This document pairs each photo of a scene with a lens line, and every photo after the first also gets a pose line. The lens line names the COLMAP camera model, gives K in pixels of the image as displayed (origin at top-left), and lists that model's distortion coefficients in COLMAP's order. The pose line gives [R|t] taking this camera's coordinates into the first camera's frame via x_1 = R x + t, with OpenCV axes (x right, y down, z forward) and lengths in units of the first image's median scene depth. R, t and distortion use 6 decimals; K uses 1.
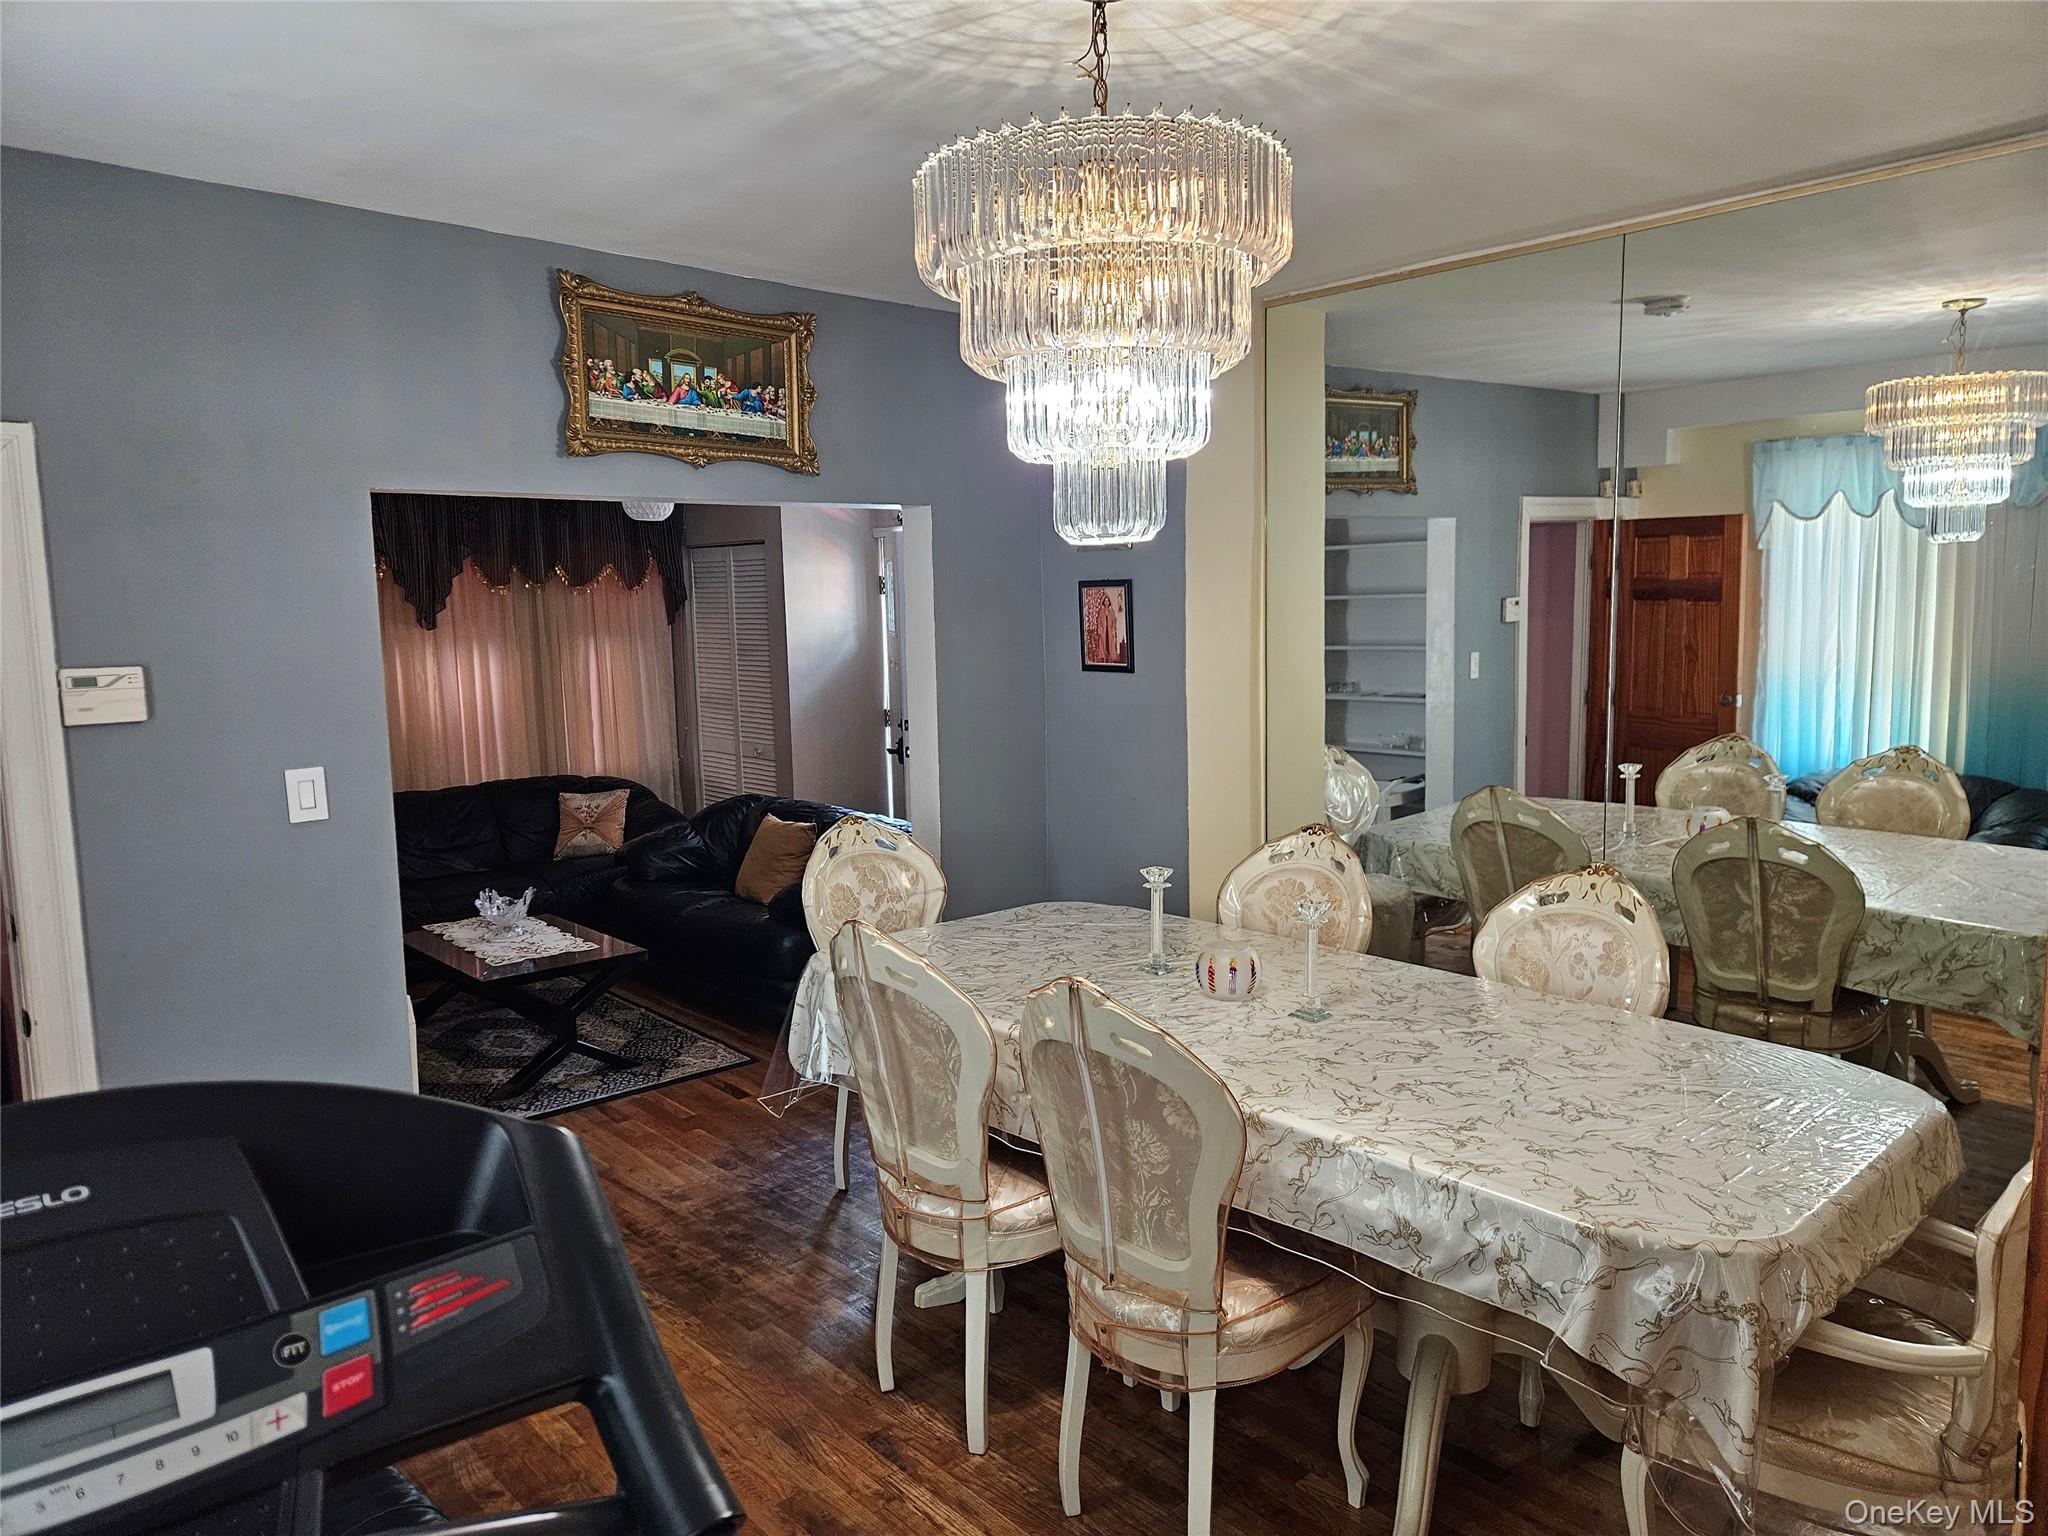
lens RADIAL K [[1361.7, 0, 1037.7], [0, 1361.7, 752.0], [0, 0, 1]] dist [0.070830, 0.001008]
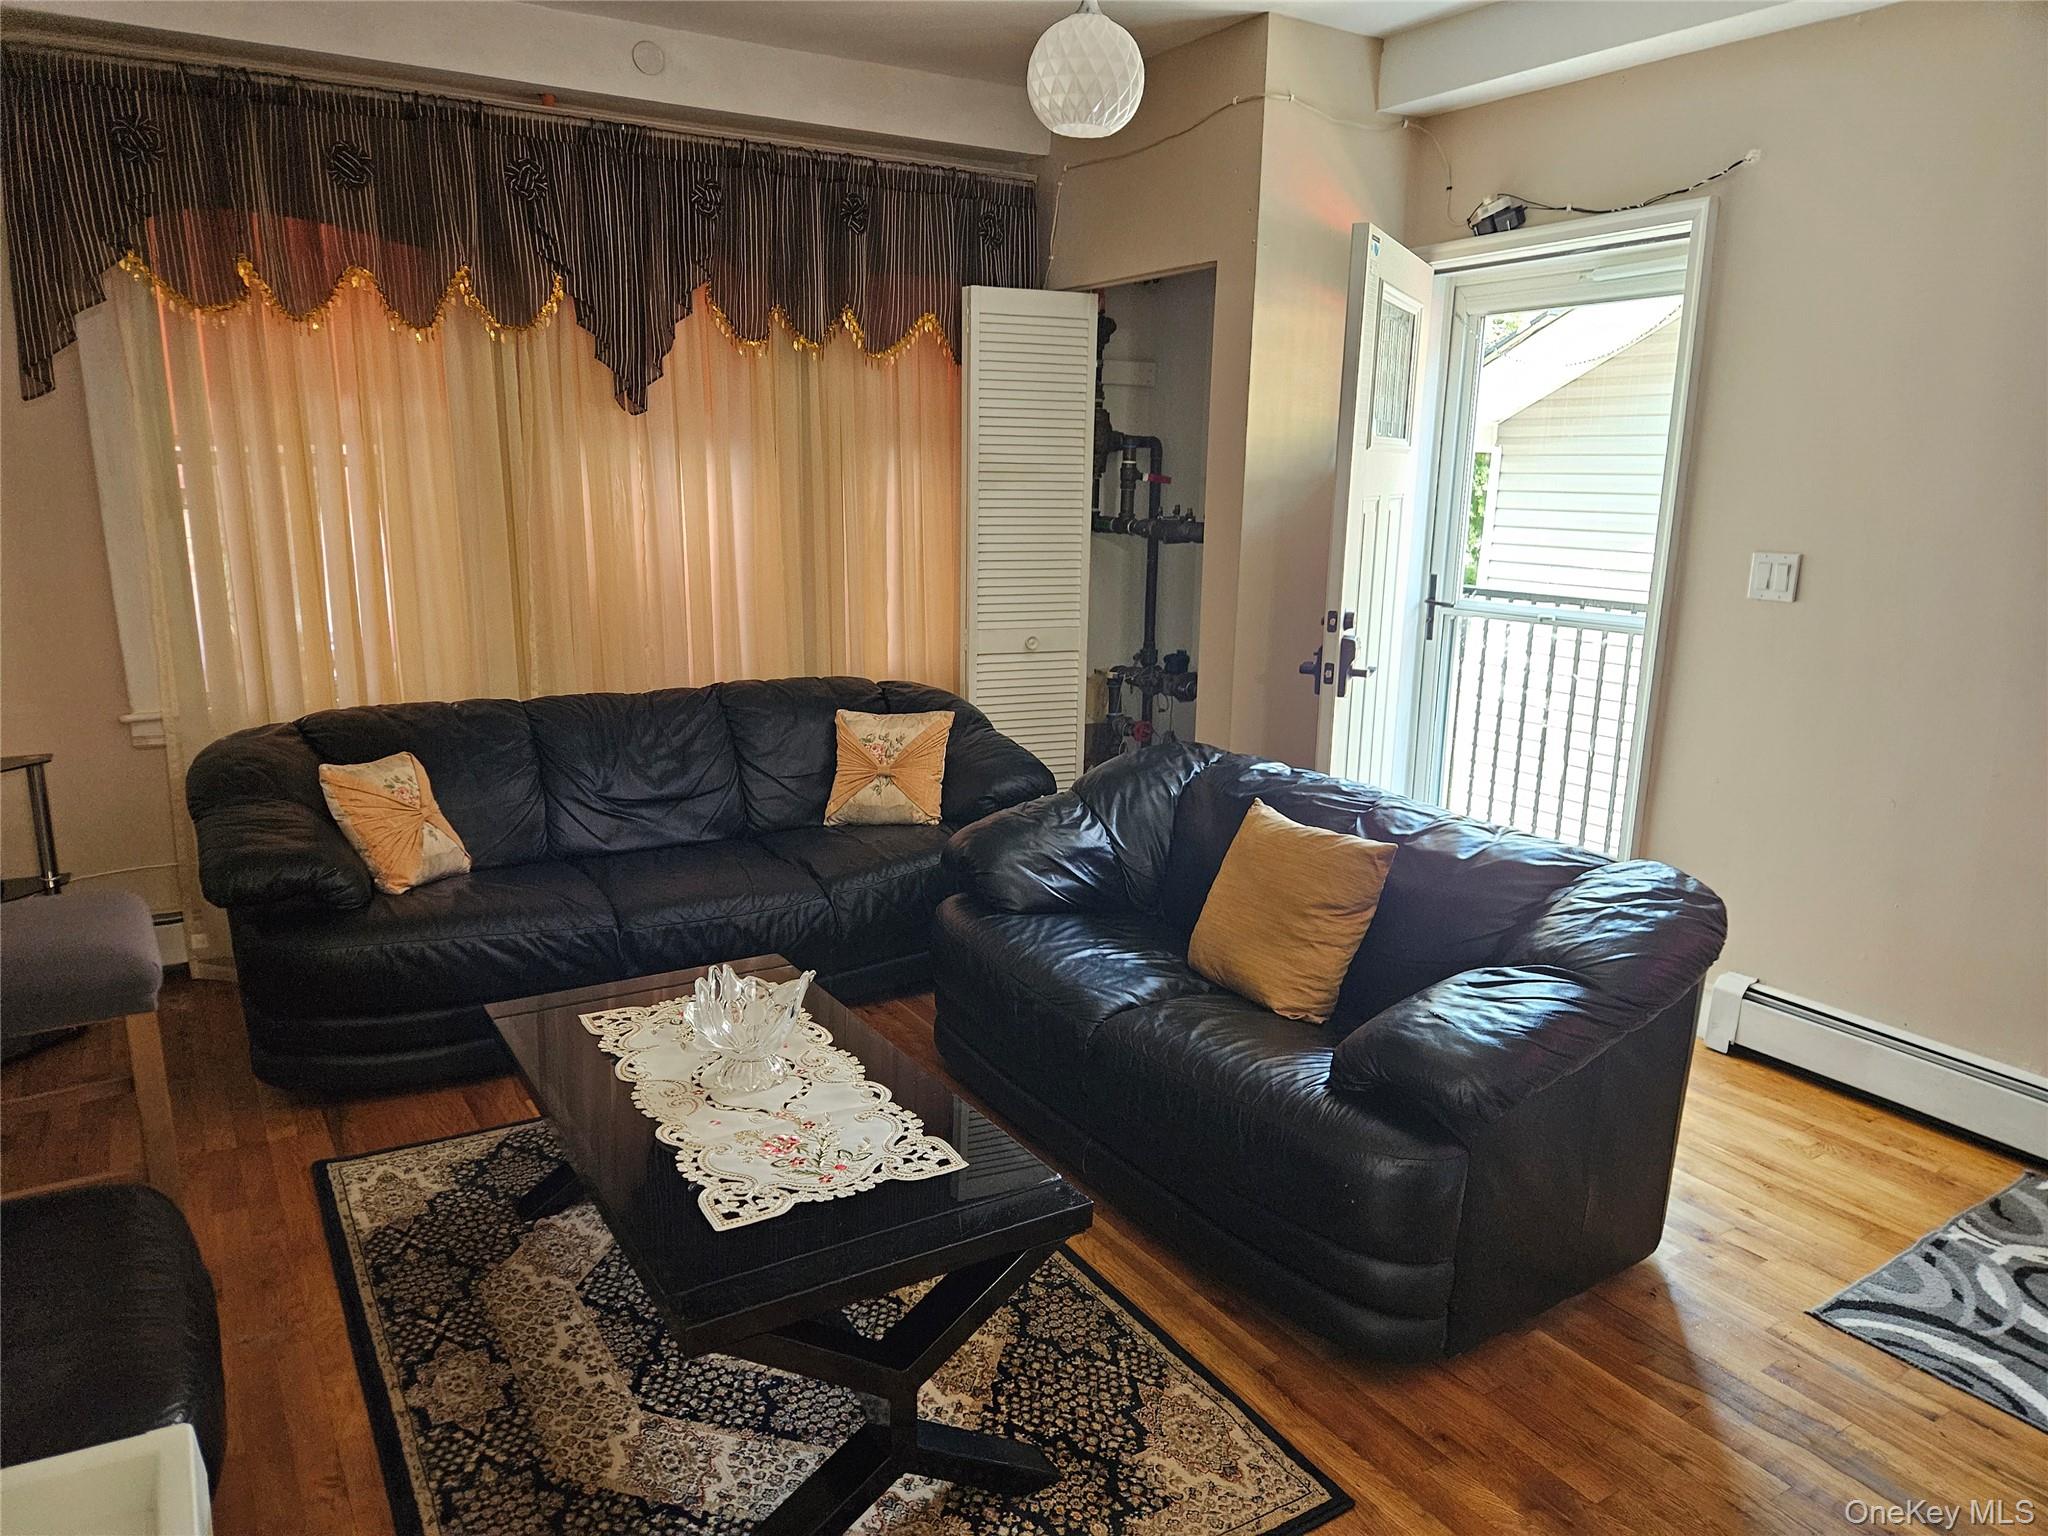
lens RADIAL K [[1361.7, 0, 1019.8], [0, 1361.7, 778.4], [0, 0, 1]] dist [0.070830, 0.001008]
pose [[0.984135, 0.074476, -0.161032, -0.177481], [-0.056892, 0.992171, 0.111179, -0.010473], [0.168052, -0.100253, 0.980667, 0.445647]]
